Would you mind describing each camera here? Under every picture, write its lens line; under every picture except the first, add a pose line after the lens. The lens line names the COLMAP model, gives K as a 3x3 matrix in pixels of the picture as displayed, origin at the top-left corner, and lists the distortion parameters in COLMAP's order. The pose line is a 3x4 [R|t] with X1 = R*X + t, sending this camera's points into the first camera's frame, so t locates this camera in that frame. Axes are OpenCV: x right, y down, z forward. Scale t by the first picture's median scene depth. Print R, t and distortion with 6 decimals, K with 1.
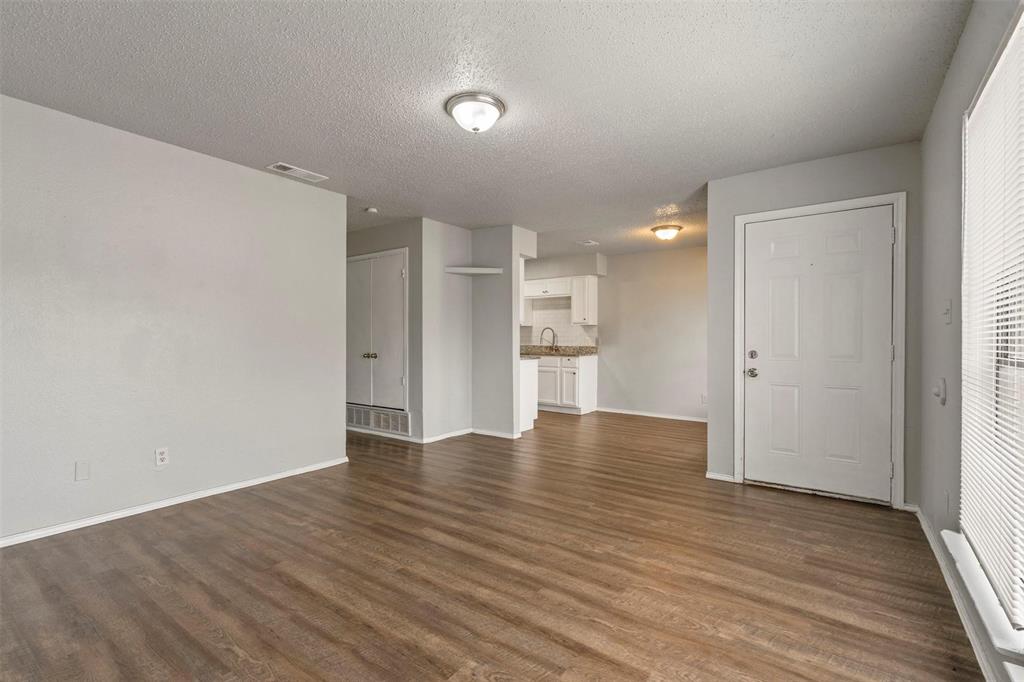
lens RADIAL K [[462.0, 0, 516.6], [0, 462.0, 343.1], [0, 0, 1]] dist [-0.007125, 0.000425]
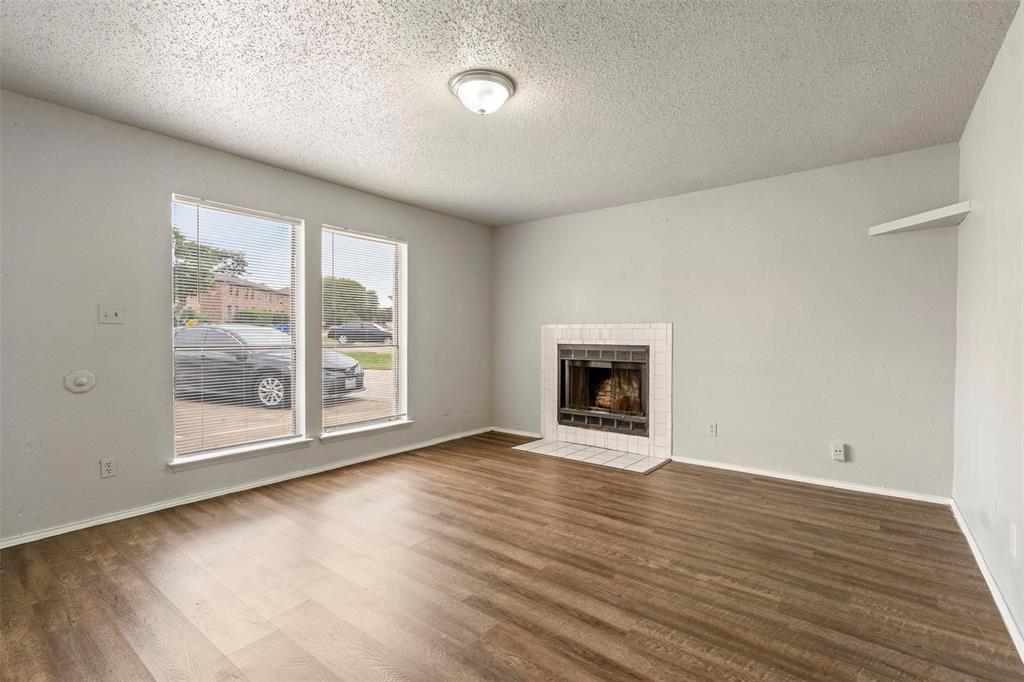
lens RADIAL K [[462.0, 0, 516.6], [0, 462.0, 343.1], [0, 0, 1]] dist [-0.007125, 0.000425]
pose [[-0.999214, -0.003386, 0.039505, -0.187889], [-0.002618, 0.999807, 0.019465, -0.014561], [-0.039563, 0.019346, -0.999030, 1.856099]]
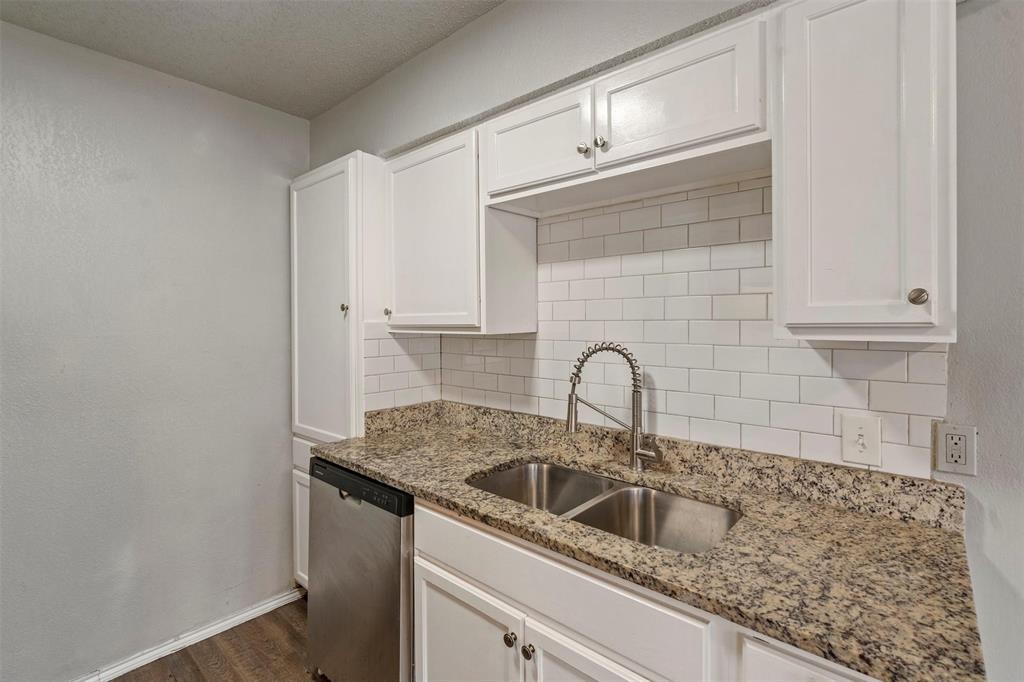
lens RADIAL K [[470.5, 0, 515.5], [0, 470.5, 328.4], [0, 0, 1]] dist [-0.002752, 0.000031]
pose [[0.995274, -0.005090, -0.096976, 0.143166], [0.004749, 0.999982, -0.003753, -0.117055], [0.096994, 0.003275, 0.995280, 2.332210]]
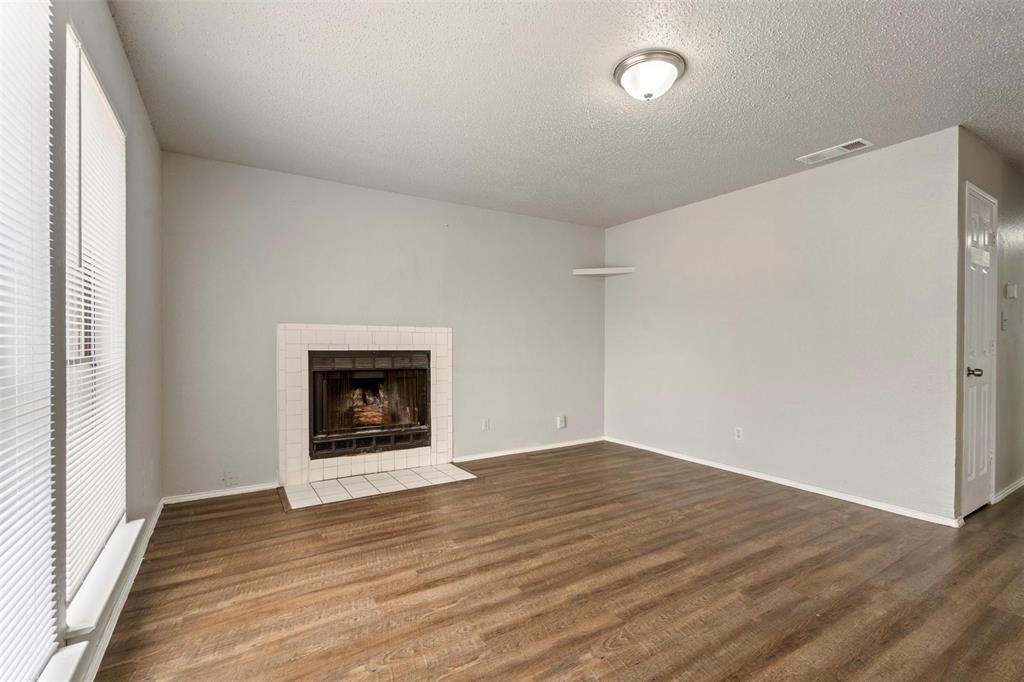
lens RADIAL K [[462.0, 0, 516.6], [0, 462.0, 343.1], [0, 0, 1]] dist [-0.007125, 0.000425]
pose [[-0.382012, -0.002692, -0.924154, 0.763929], [-0.008458, 0.999964, 0.000584, -0.002867], [0.924119, 0.008039, -0.382021, 1.062845]]
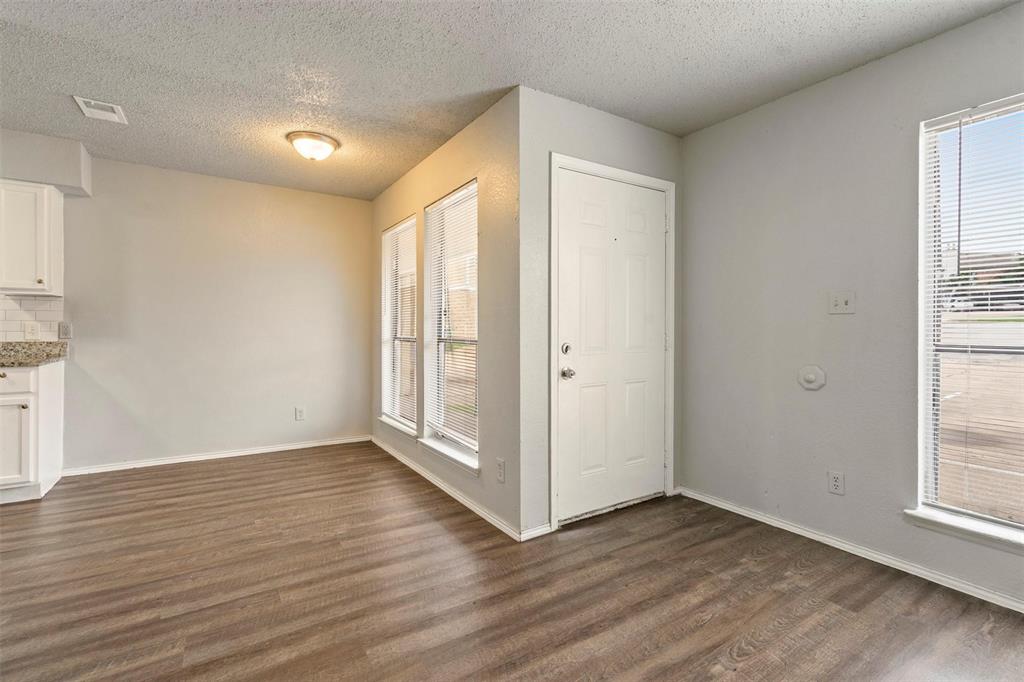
lens RADIAL K [[470.5, 0, 515.5], [0, 470.5, 328.4], [0, 0, 1]] dist [-0.002752, 0.000031]
pose [[0.362579, -0.007054, 0.931926, -0.294842], [0.005544, 0.999970, 0.005412, -0.016676], [-0.931936, 0.003204, 0.362607, 1.094797]]
